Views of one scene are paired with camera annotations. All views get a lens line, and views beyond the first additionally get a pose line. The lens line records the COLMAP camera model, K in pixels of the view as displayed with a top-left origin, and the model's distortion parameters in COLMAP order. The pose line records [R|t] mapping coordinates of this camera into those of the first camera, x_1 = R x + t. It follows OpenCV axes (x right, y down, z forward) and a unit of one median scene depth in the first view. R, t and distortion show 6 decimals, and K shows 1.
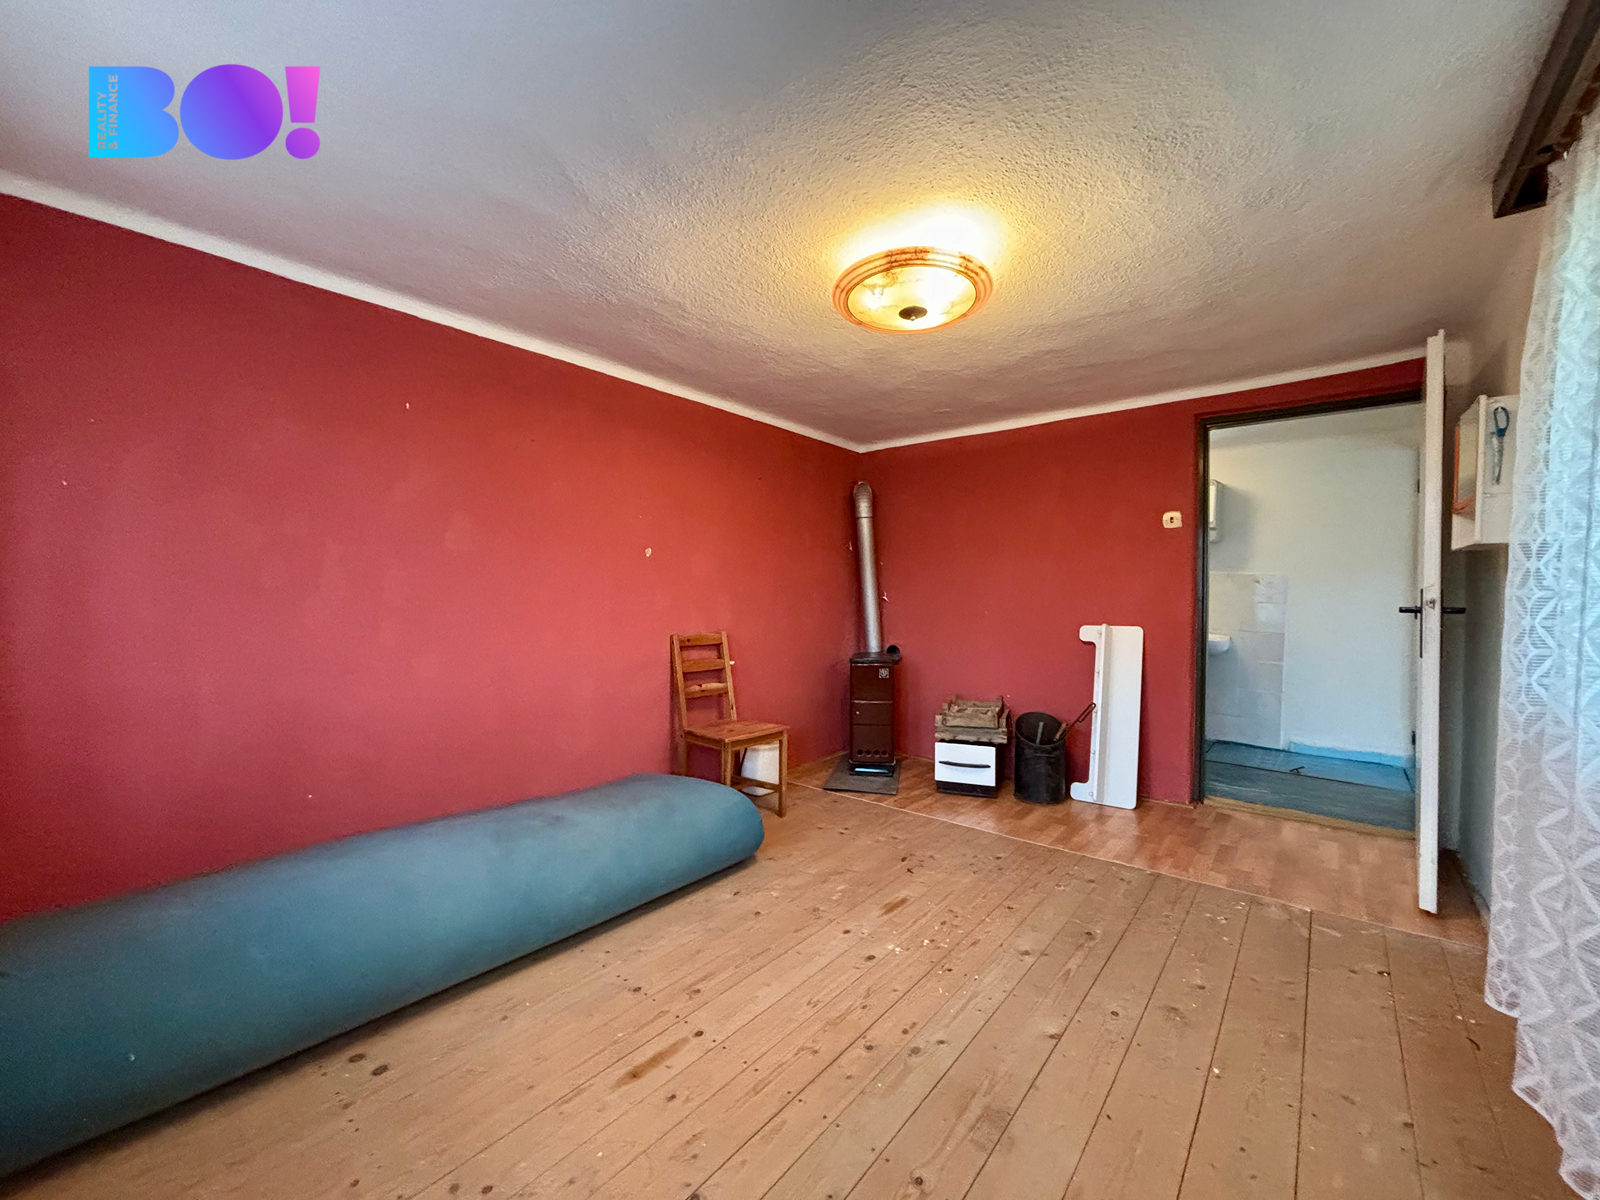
lens RADIAL K [[643.2, 0, 800.0], [0, 643.2, 600.0], [0, 0, 1]] dist [0.012703, -0.005627]
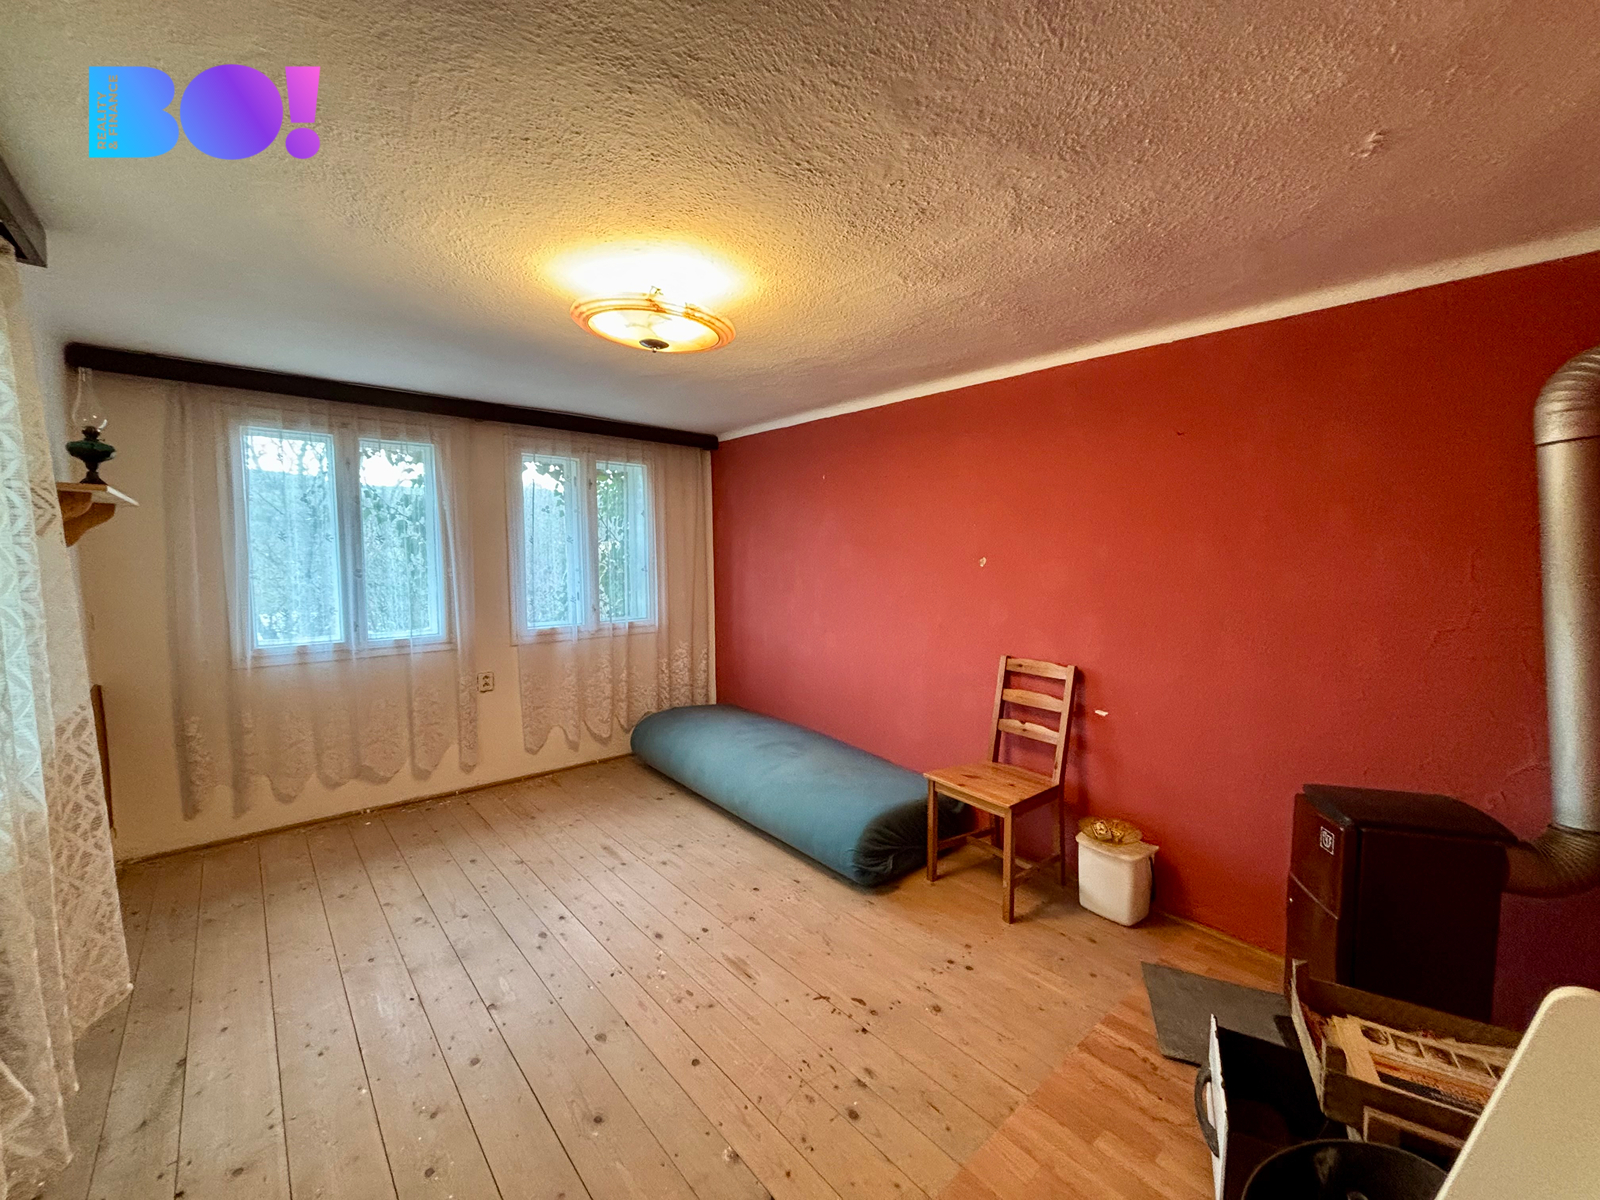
lens RADIAL K [[643.2, 0, 800.0], [0, 643.2, 600.0], [0, 0, 1]] dist [0.012703, -0.005627]
pose [[-0.158969, 0.069852, -0.984809, 0.869611], [-0.015880, 0.997184, 0.073293, -0.099512], [0.987156, 0.027290, -0.157412, 1.056792]]
